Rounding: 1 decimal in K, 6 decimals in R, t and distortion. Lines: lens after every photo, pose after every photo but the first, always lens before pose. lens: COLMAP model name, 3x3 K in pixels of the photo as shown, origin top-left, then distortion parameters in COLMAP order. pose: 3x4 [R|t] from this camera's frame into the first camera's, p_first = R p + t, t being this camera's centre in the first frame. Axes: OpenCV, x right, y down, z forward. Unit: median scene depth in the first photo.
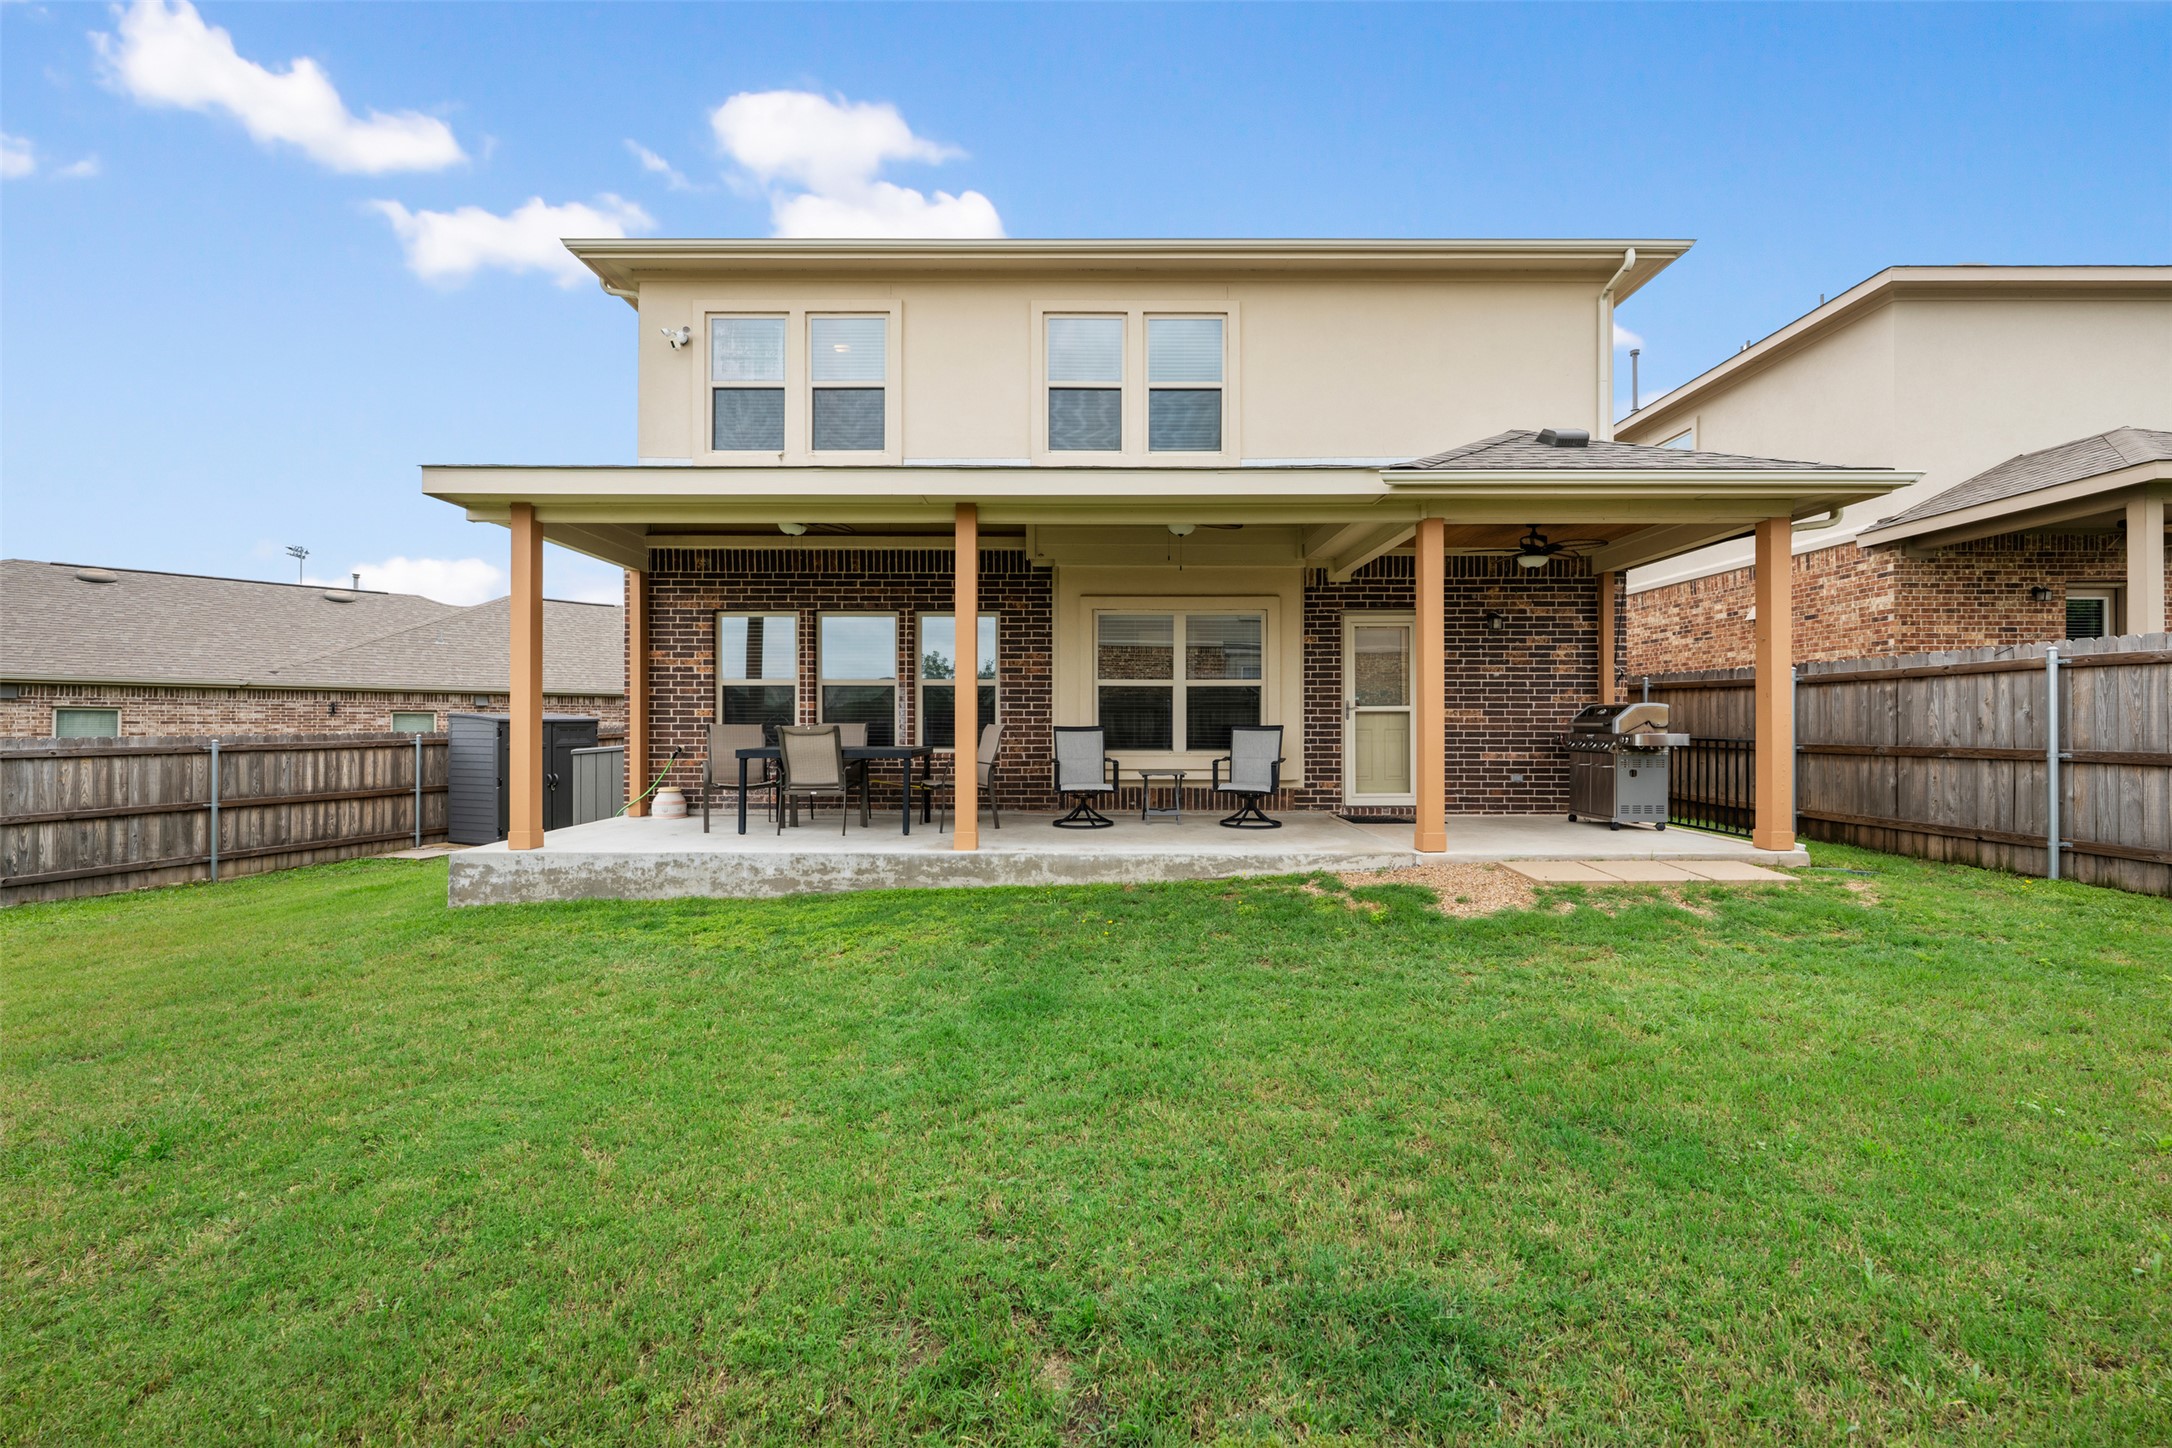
lens RADIAL K [[869.1, 0, 1090.1], [0, 869.1, 723.4], [0, 0, 1]] dist [-0.006198, 0.000011]
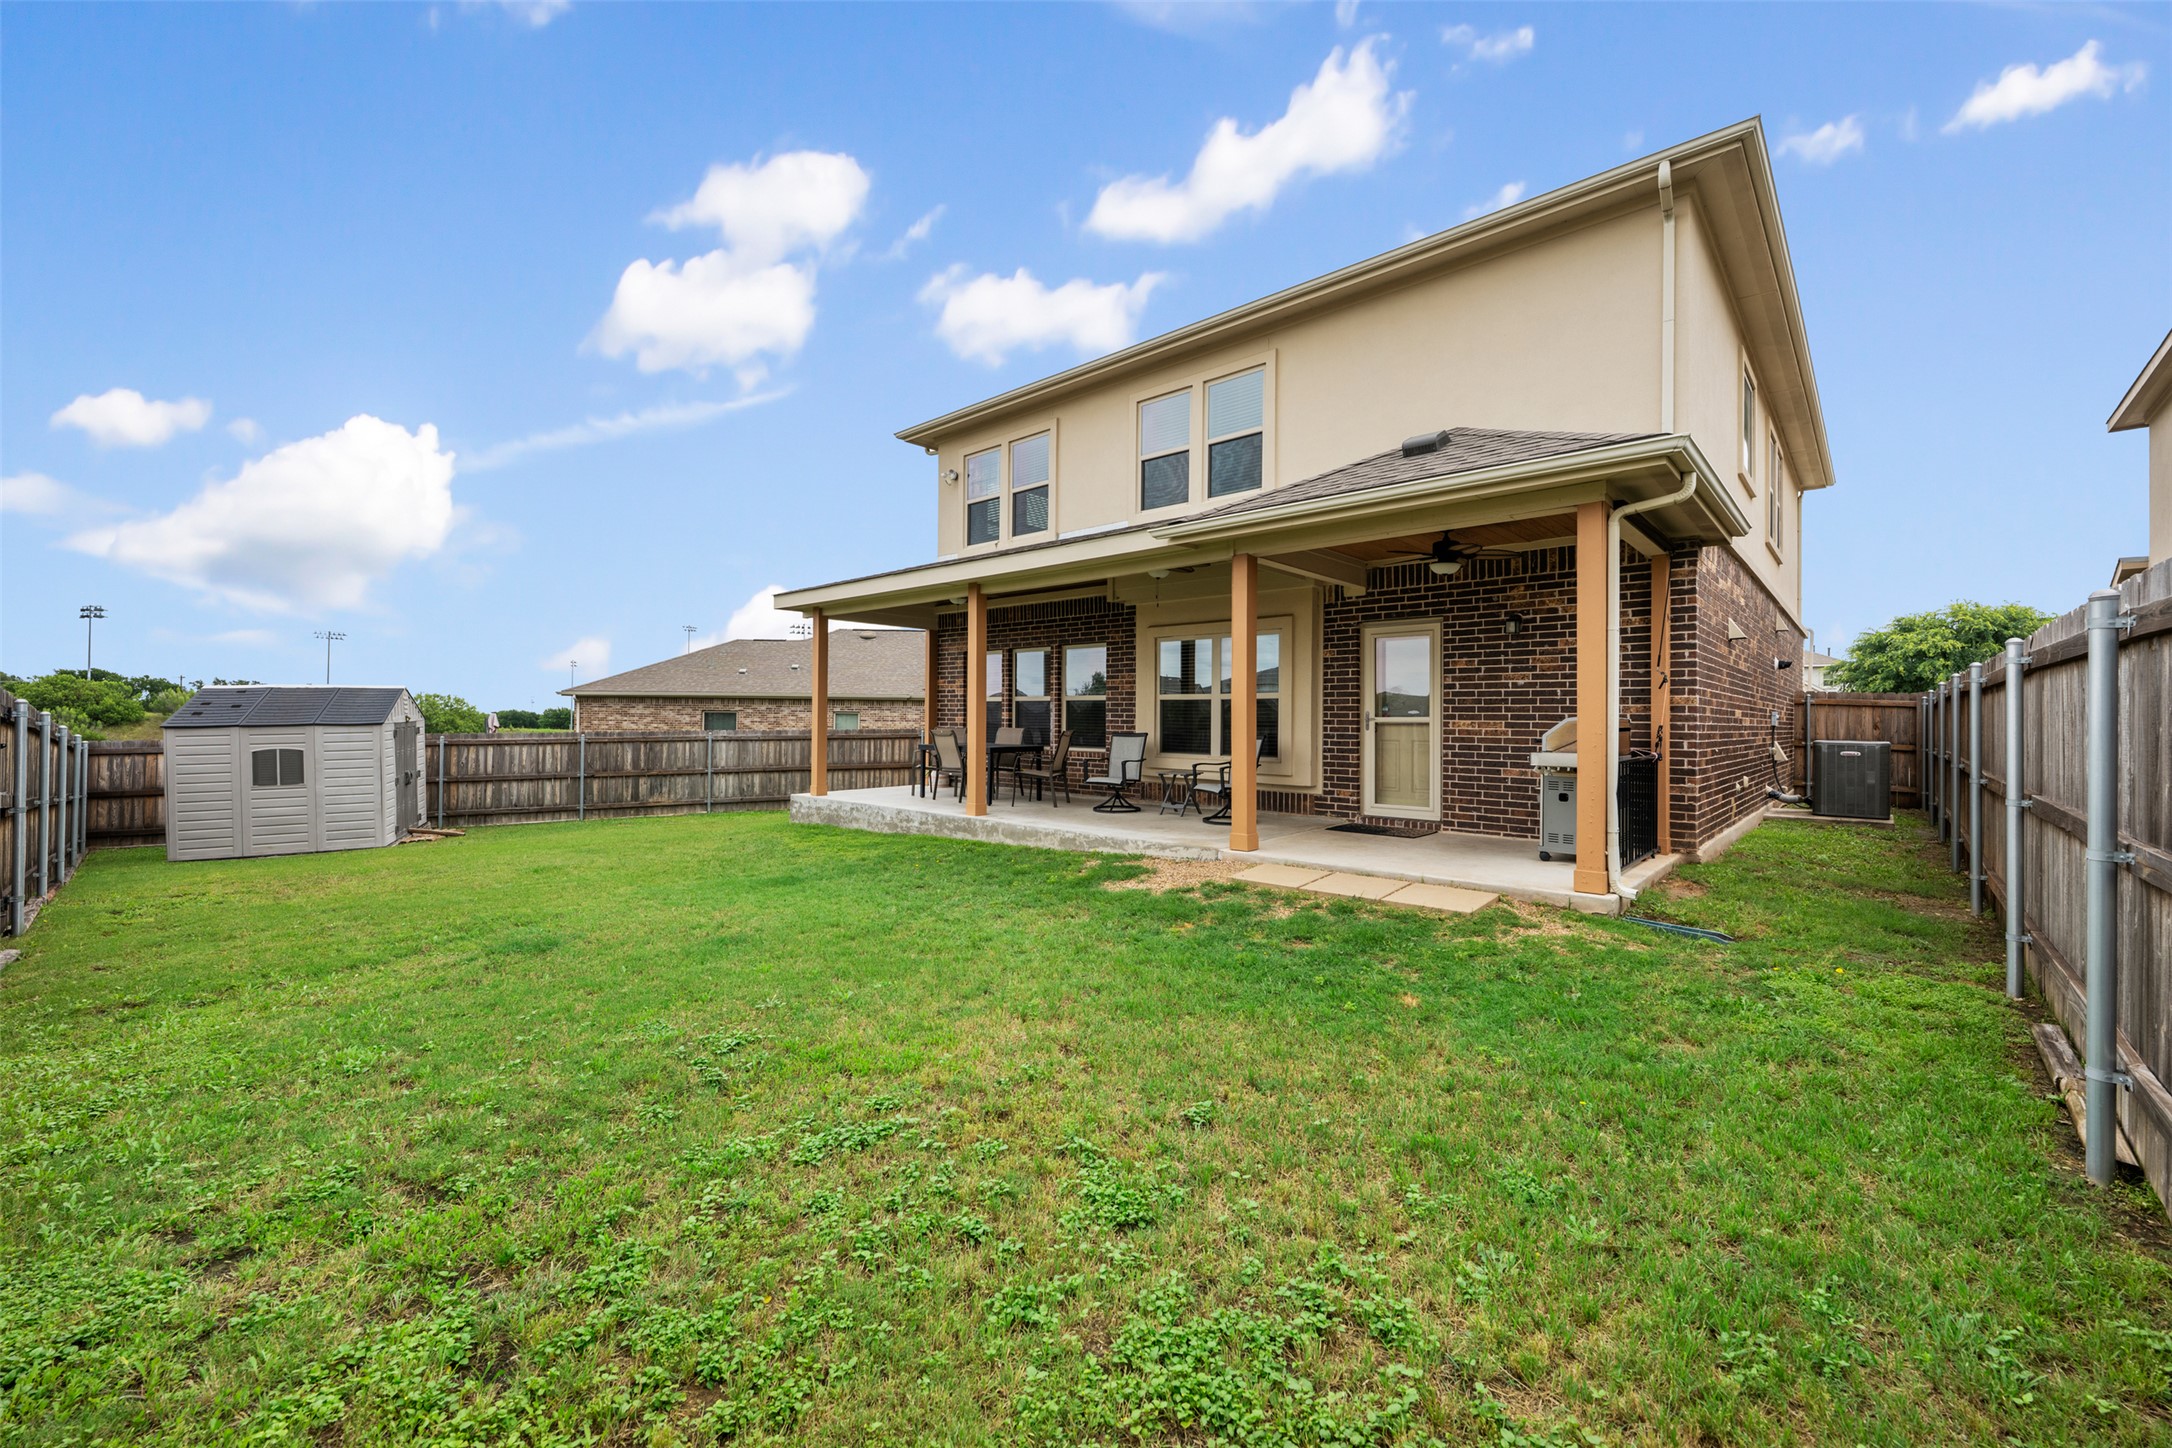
lens RADIAL K [[869.1, 0, 1083.5], [0, 869.1, 714.1], [0, 0, 1]] dist [-0.006198, 0.000011]
pose [[0.732851, 0.001741, -0.680387, 0.751361], [-0.006896, 0.999964, -0.004869, -0.016109], [0.680354, 0.008260, 0.732837, 0.027312]]
